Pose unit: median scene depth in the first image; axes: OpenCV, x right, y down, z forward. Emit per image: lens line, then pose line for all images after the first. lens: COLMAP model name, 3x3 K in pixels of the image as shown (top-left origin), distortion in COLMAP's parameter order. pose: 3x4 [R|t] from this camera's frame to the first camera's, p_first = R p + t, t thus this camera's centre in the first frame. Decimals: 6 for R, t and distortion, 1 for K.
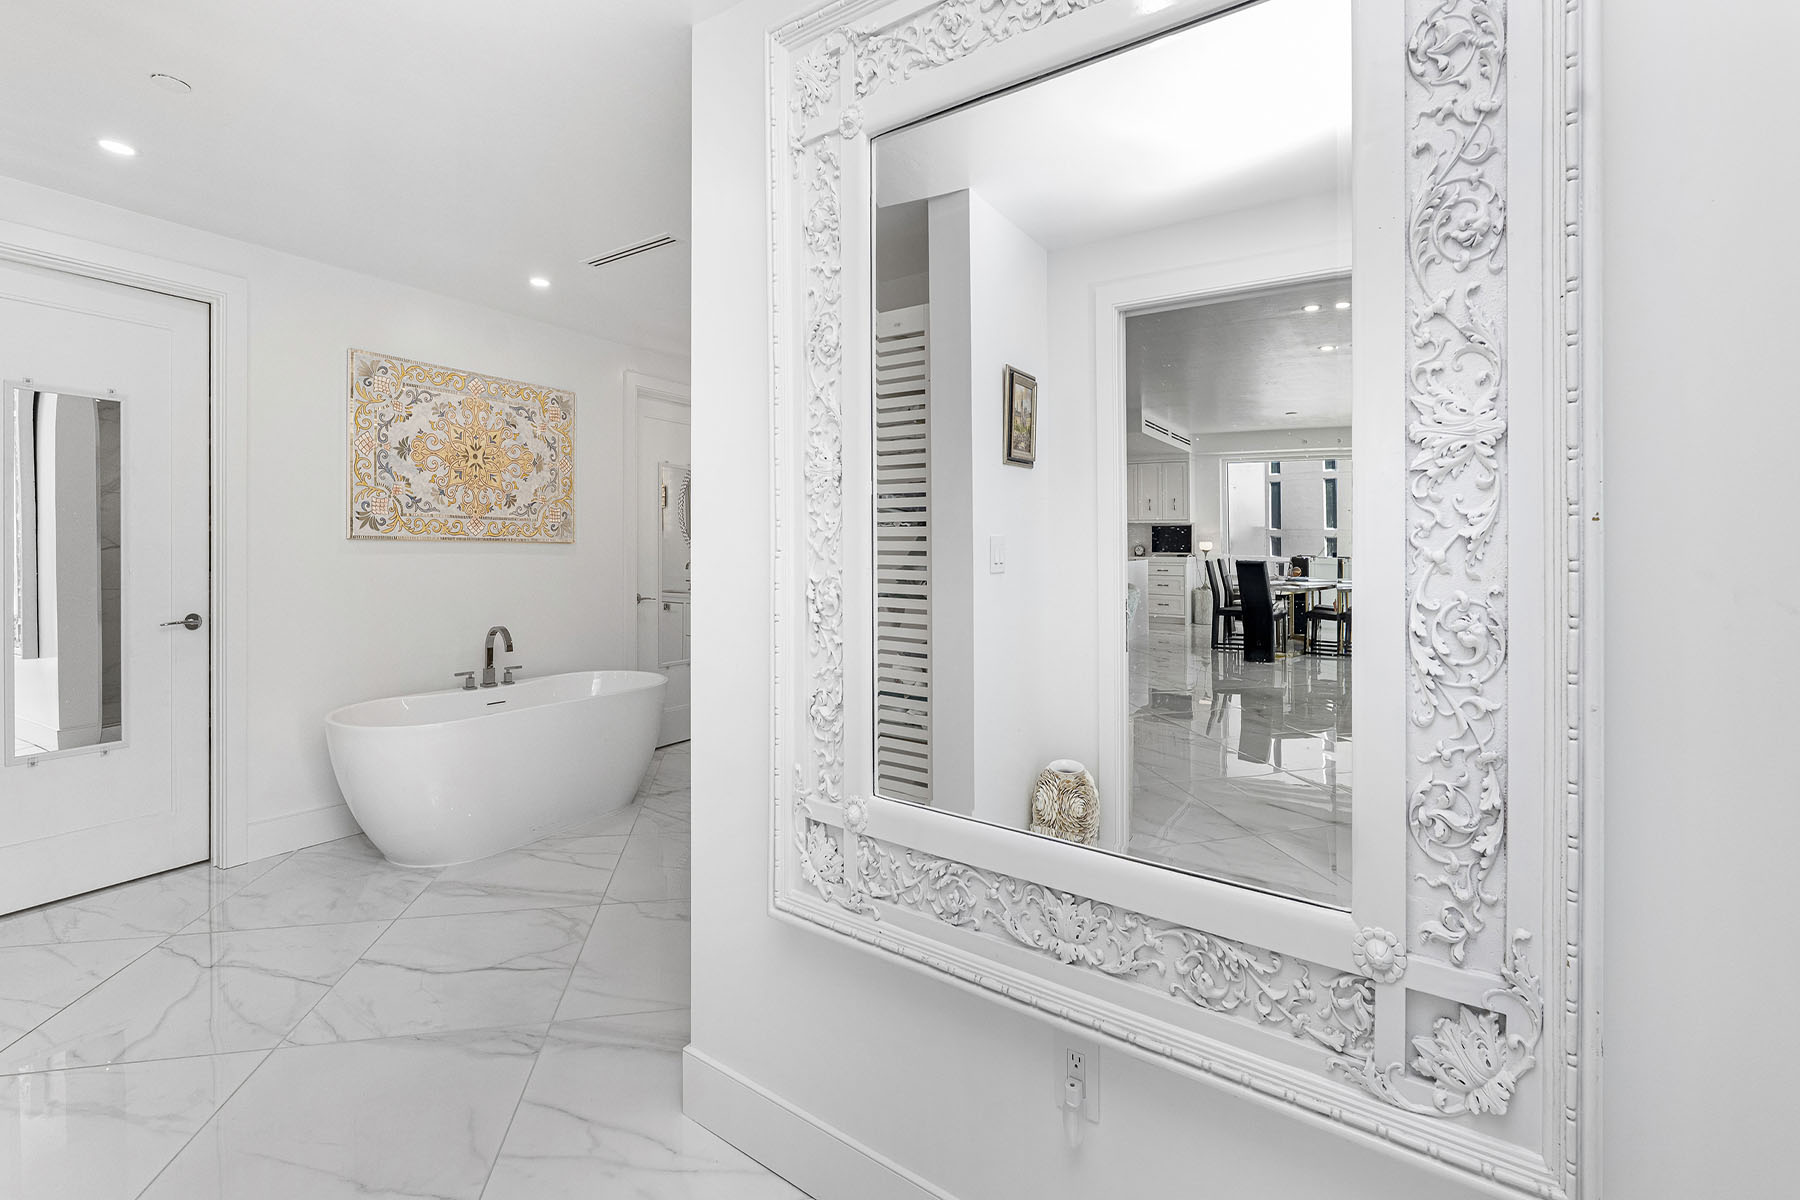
lens RADIAL K [[736.4, 0, 871.0], [0, 736.4, 563.7], [0, 0, 1]] dist [-0.001263, 0.000215]
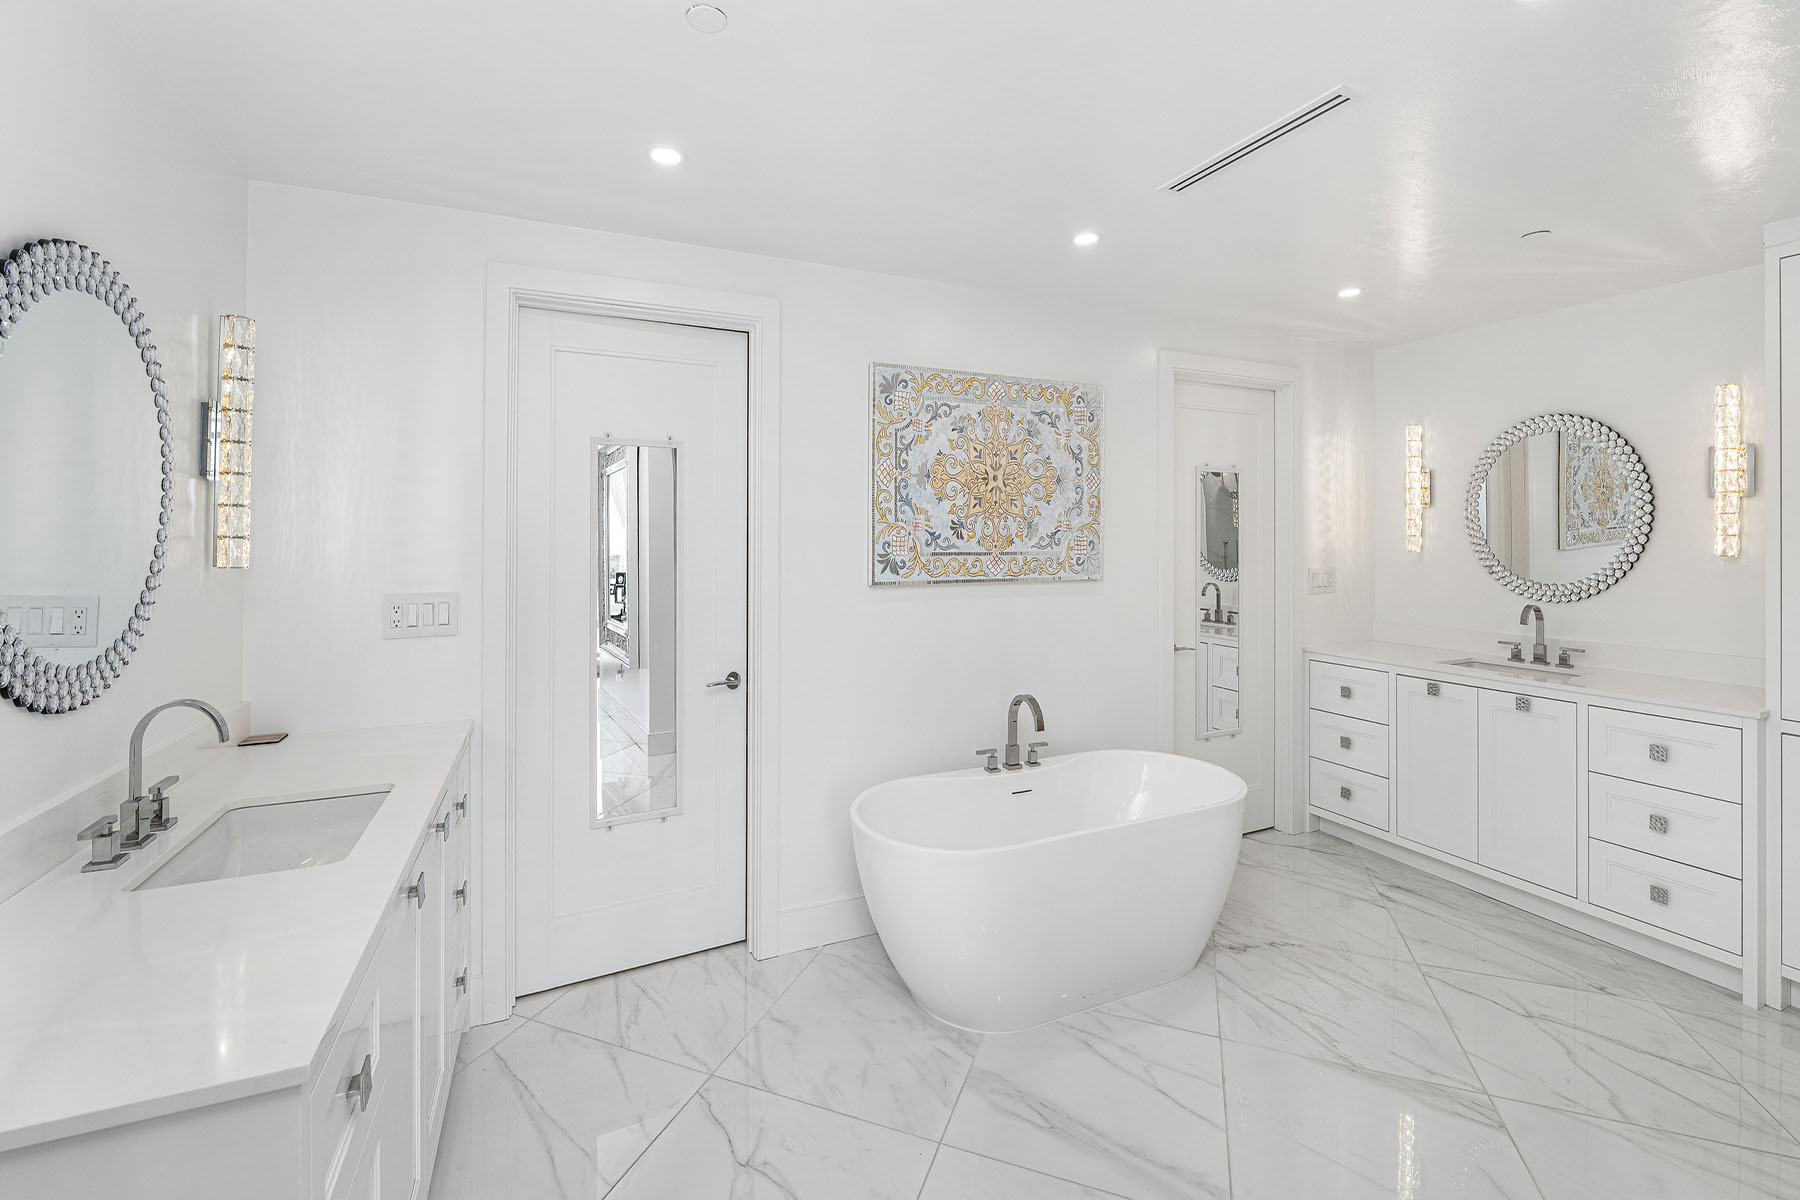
lens RADIAL K [[736.4, 0, 871.0], [0, 736.4, 563.7], [0, 0, 1]] dist [-0.001263, 0.000215]
pose [[0.841524, 0.012145, -0.540083, -0.224549], [-0.005402, 0.999886, 0.014067, -0.065178], [0.540193, -0.008920, 0.841494, 0.255145]]
